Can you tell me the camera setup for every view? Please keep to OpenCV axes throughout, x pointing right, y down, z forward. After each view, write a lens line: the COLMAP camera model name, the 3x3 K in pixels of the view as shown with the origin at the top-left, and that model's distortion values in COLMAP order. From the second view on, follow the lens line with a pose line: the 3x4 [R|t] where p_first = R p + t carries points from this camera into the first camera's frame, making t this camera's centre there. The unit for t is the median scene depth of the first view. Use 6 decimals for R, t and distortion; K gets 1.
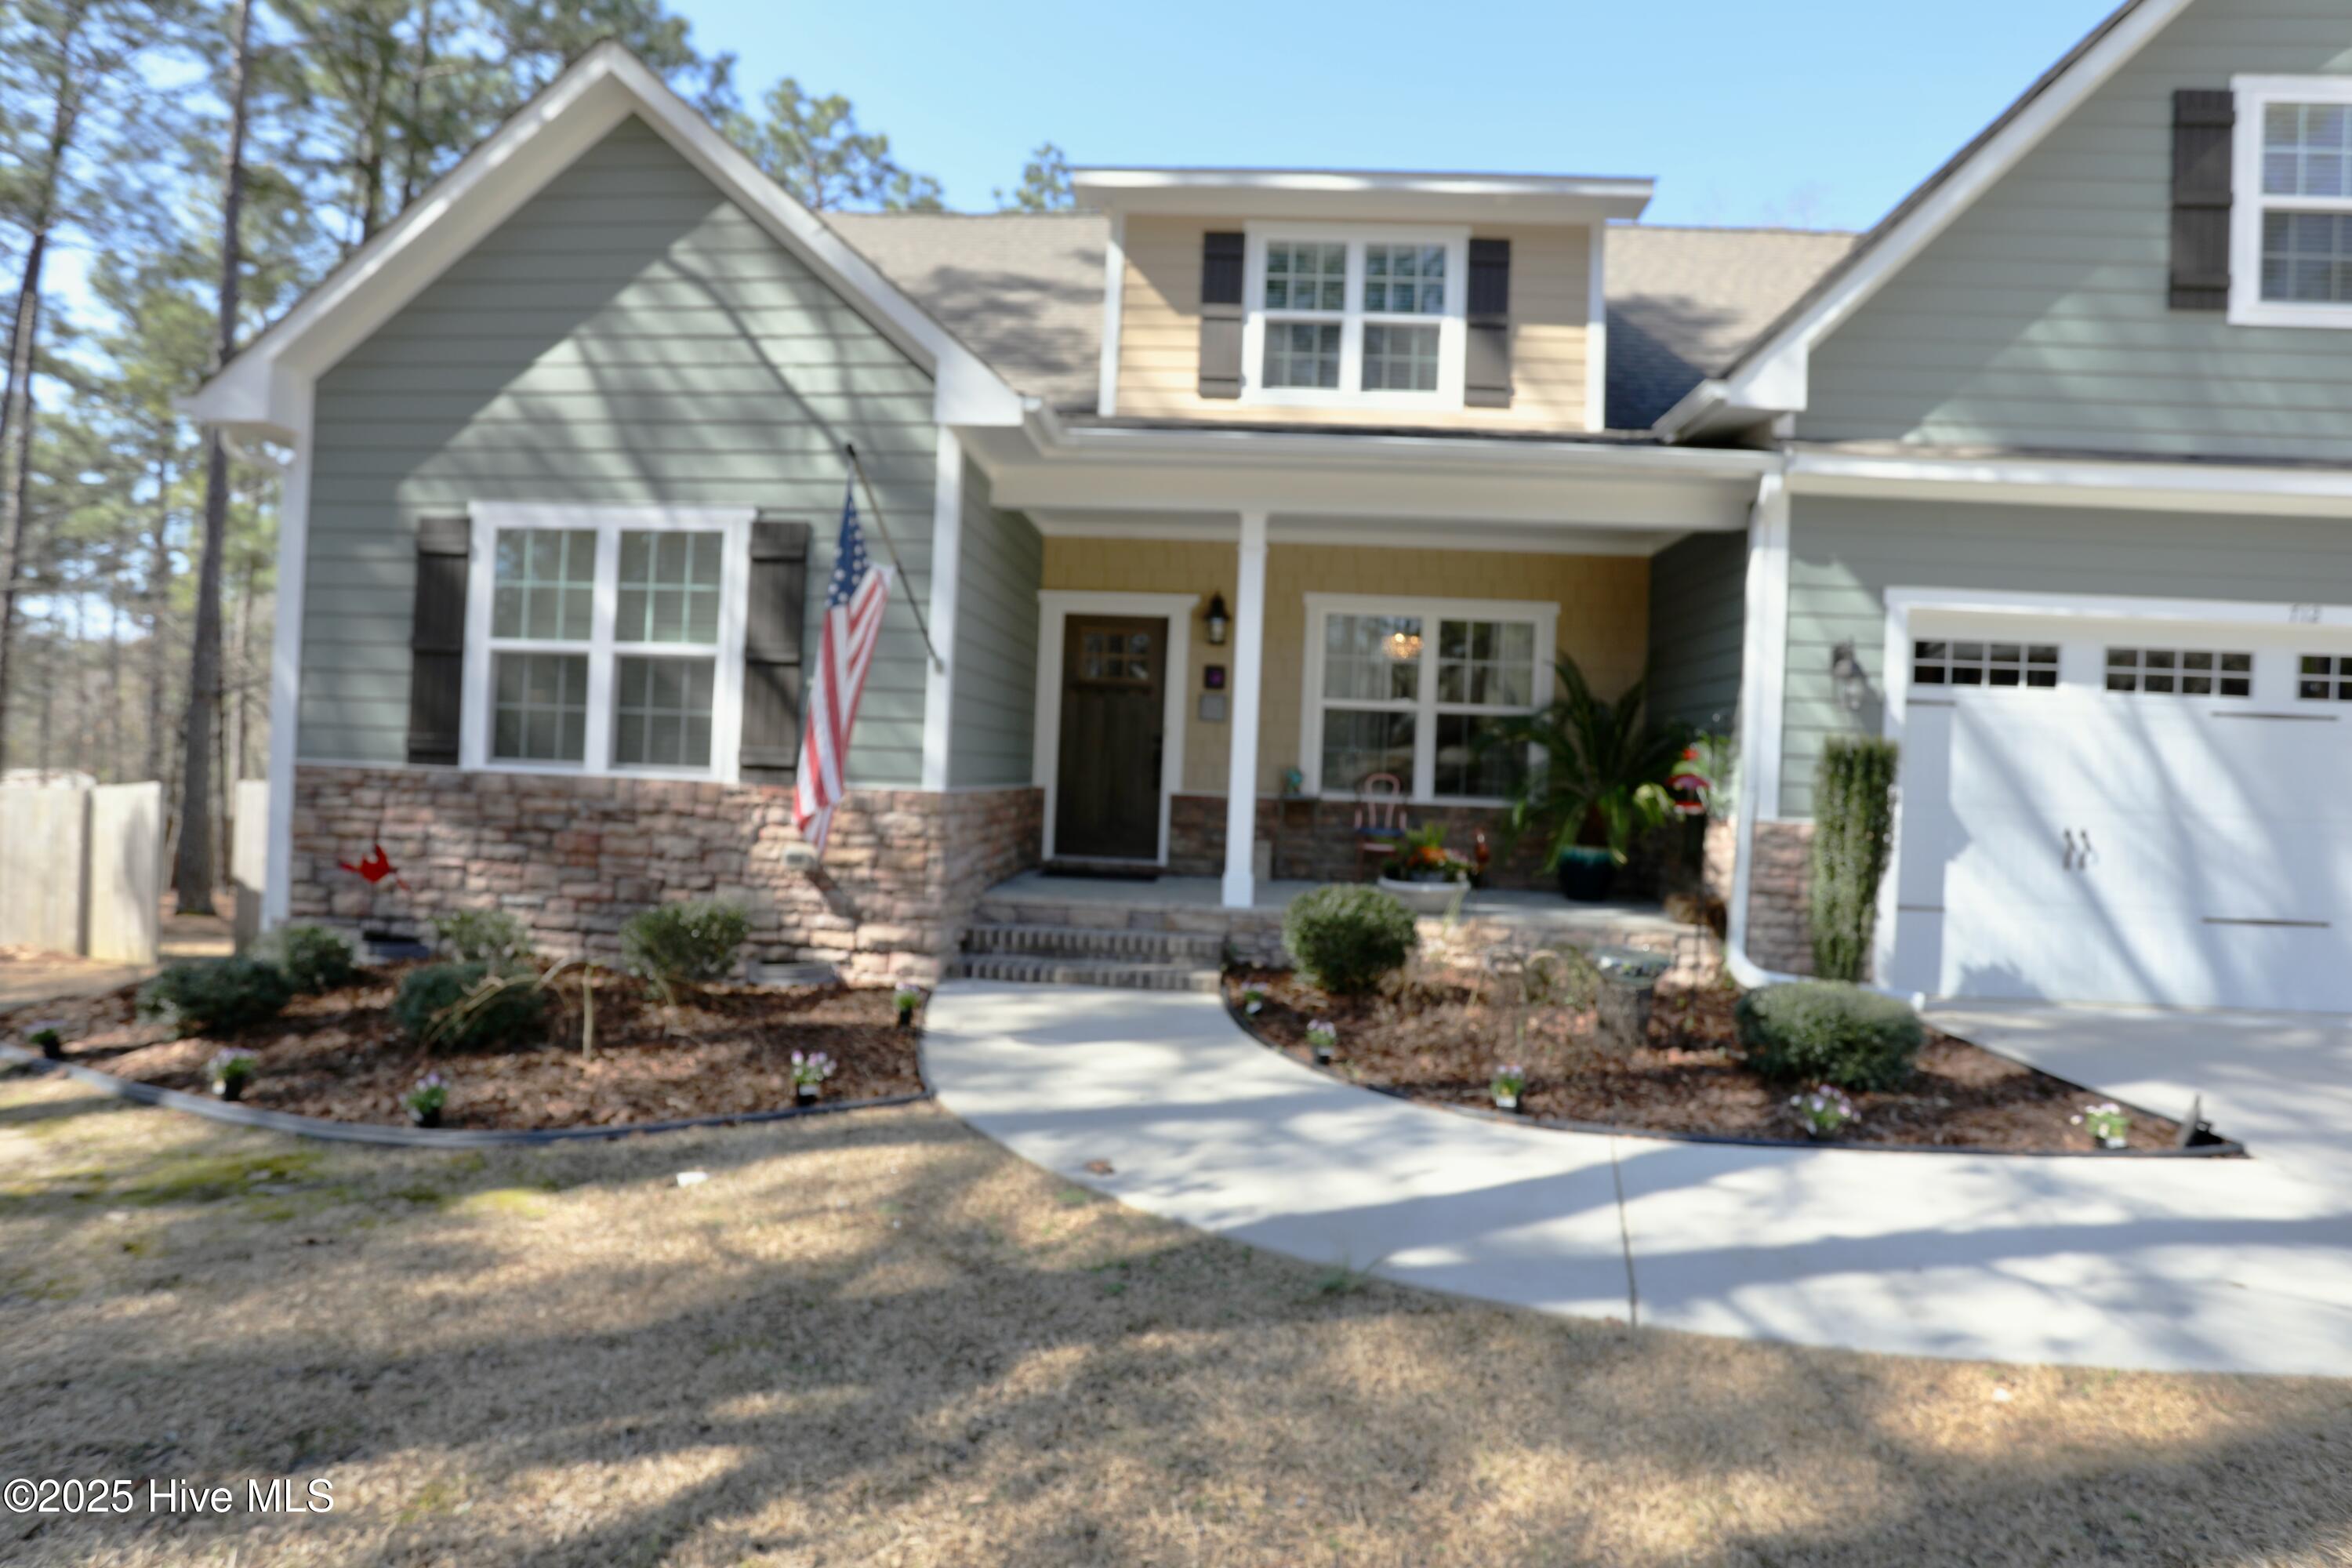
lens RADIAL K [[1167.0, 0, 1144.9], [0, 1167.0, 772.9], [0, 0, 1]] dist [-0.072427, 0.025327]
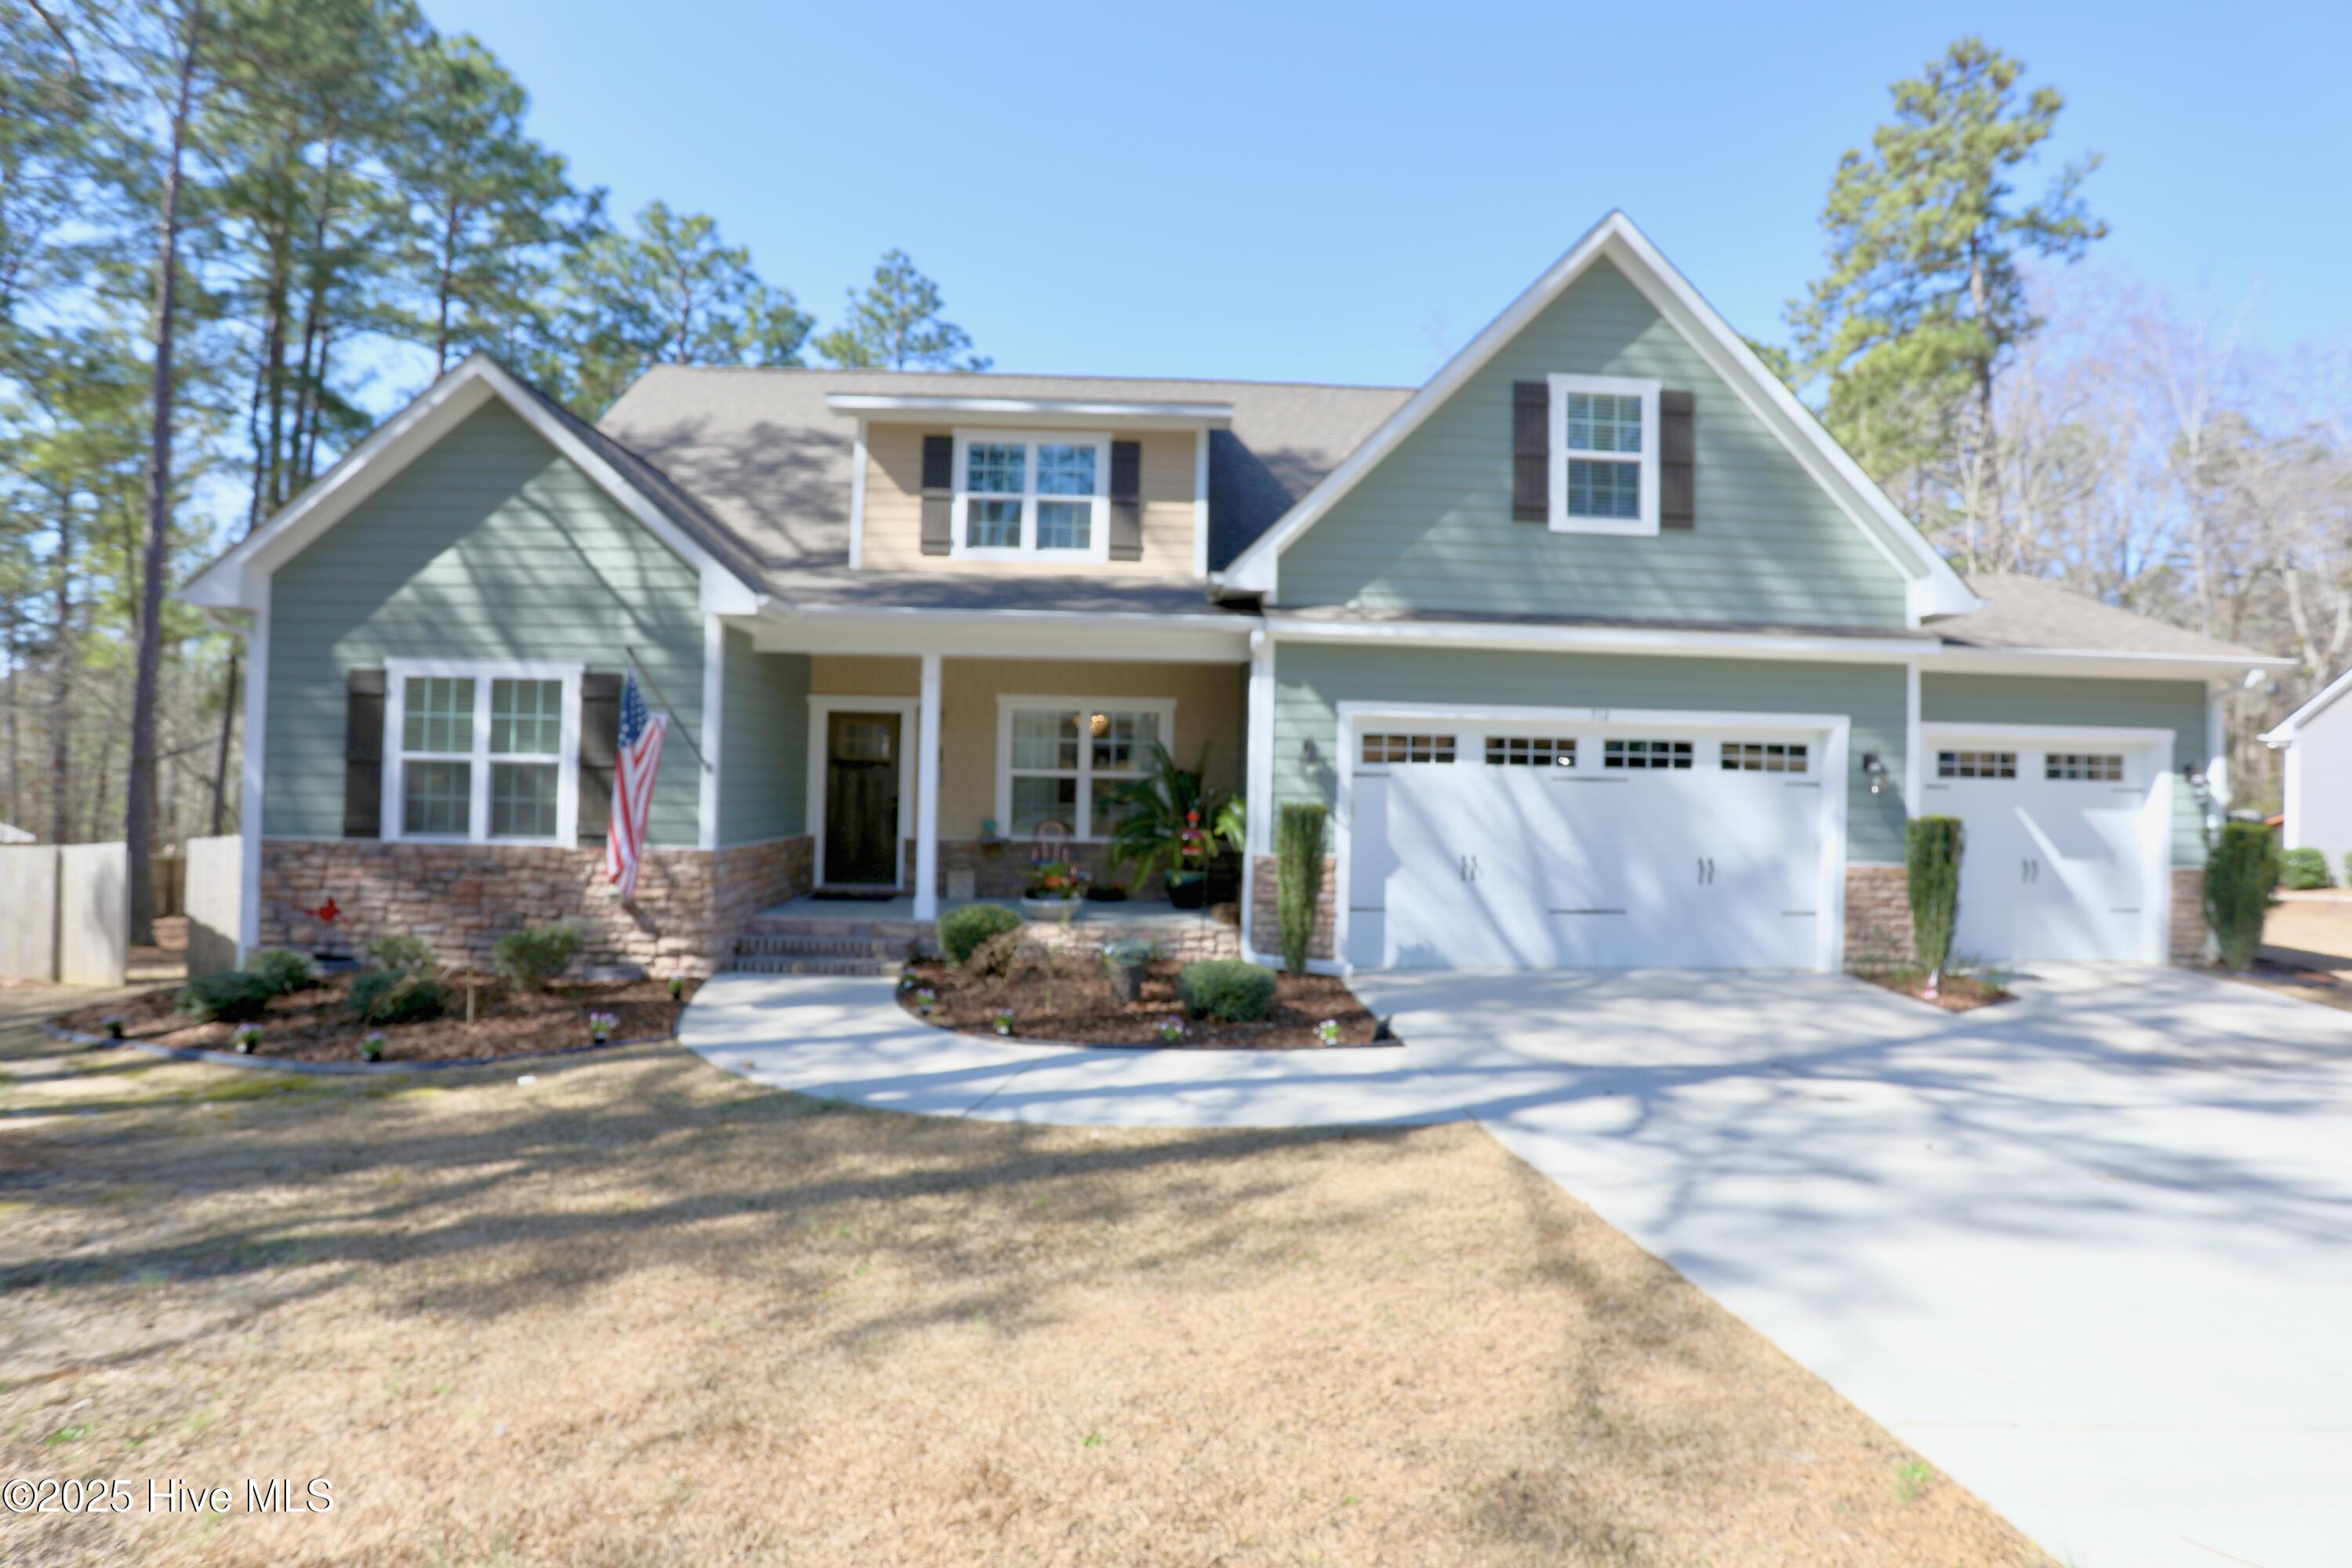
lens RADIAL K [[1141.8, 0, 1171.5], [0, 1141.8, 764.9], [0, 0, 1]] dist [-0.079176, 0.028643]
pose [[0.995211, -0.019262, 0.095832, 0.280397], [0.020373, 0.999736, -0.010623, -0.065902], [-0.095602, 0.012525, 0.995341, -0.519481]]
